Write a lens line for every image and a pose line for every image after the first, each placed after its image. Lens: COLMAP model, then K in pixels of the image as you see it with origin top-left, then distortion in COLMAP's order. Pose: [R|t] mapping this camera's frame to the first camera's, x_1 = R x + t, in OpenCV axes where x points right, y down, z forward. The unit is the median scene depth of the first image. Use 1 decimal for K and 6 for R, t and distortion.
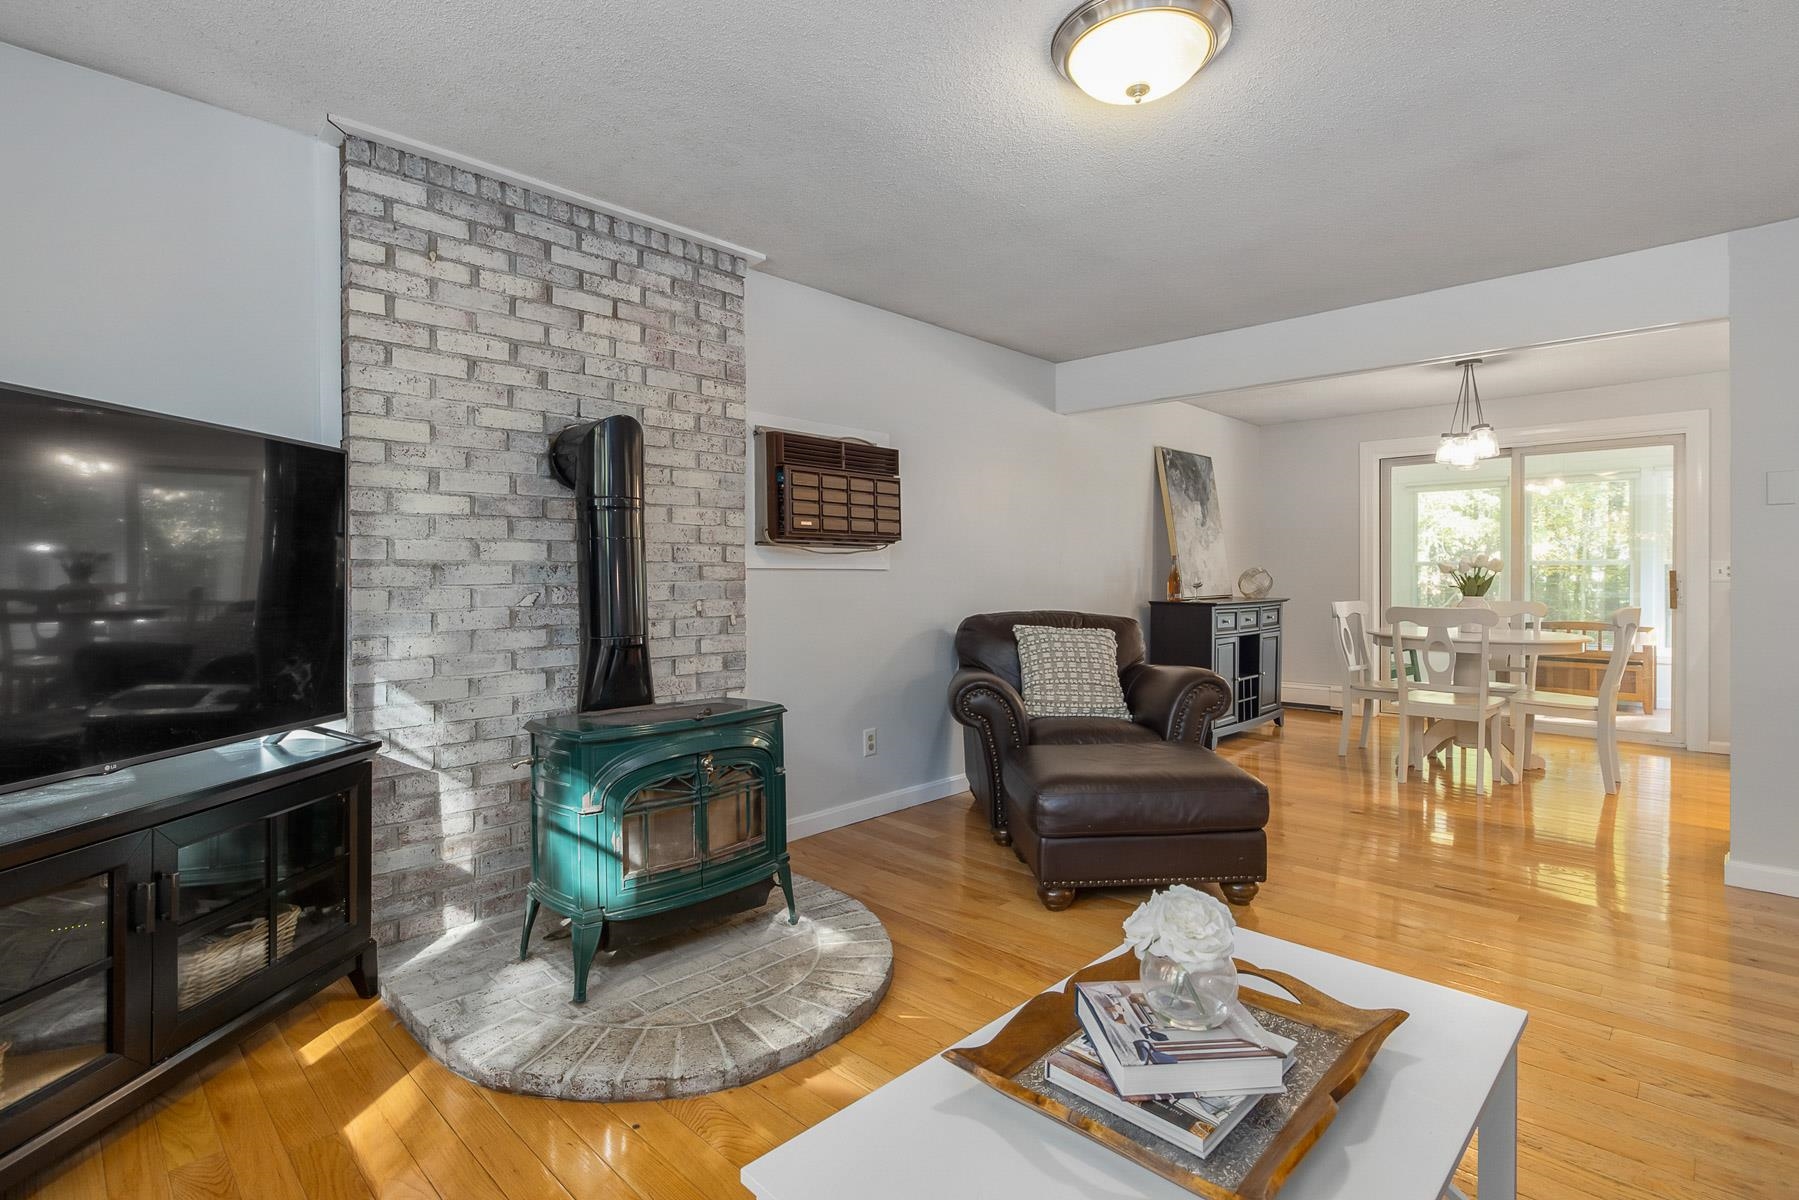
lens RADIAL K [[846.3, 0, 906.5], [0, 846.3, 584.8], [0, 0, 1]] dist [-0.005642, -0.000248]
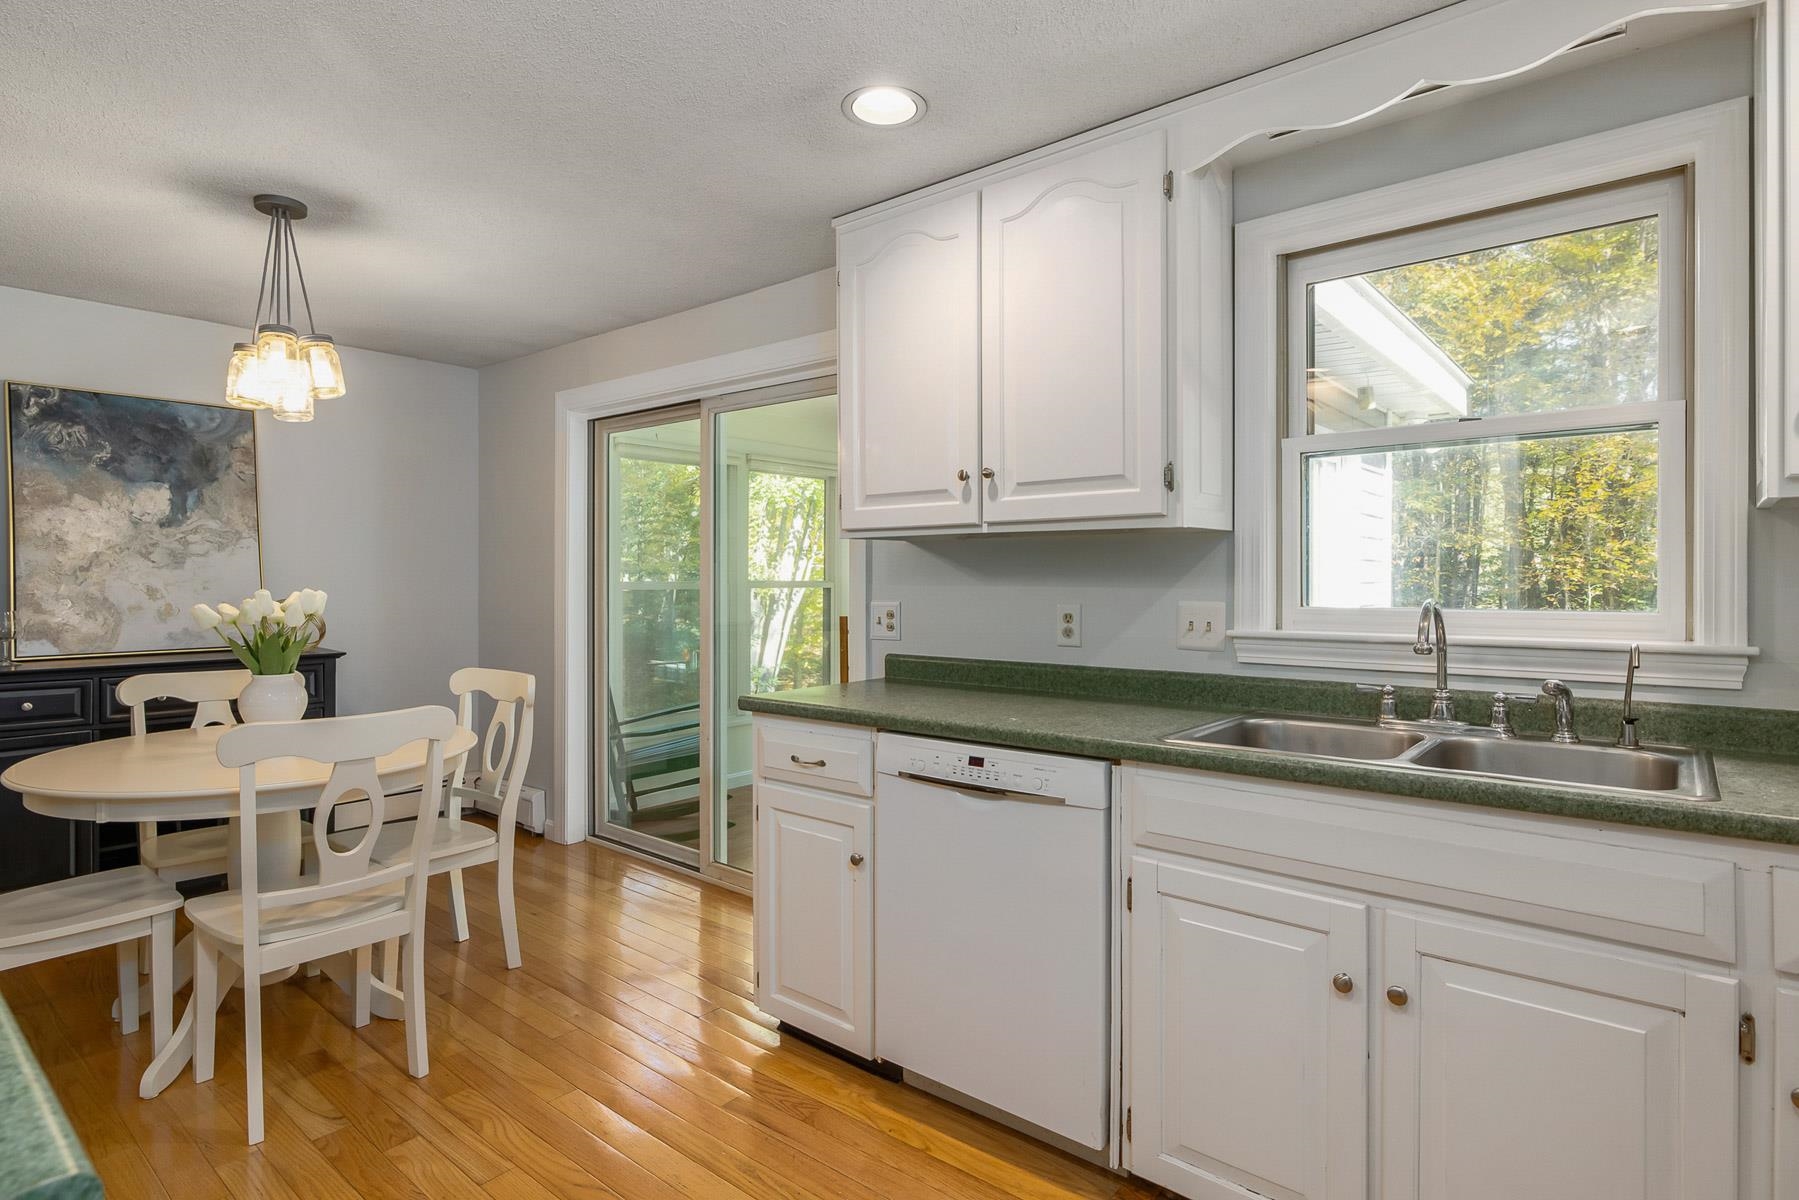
lens RADIAL K [[935.6, 0, 897.8], [0, 935.6, 586.2], [0, 0, 1]] dist [-0.003776, 0.002864]
pose [[0.997373, 0.010976, 0.071607, 1.557446], [-0.010779, 0.999937, -0.003142, -0.061754], [-0.071637, 0.002362, 0.997428, 0.646244]]
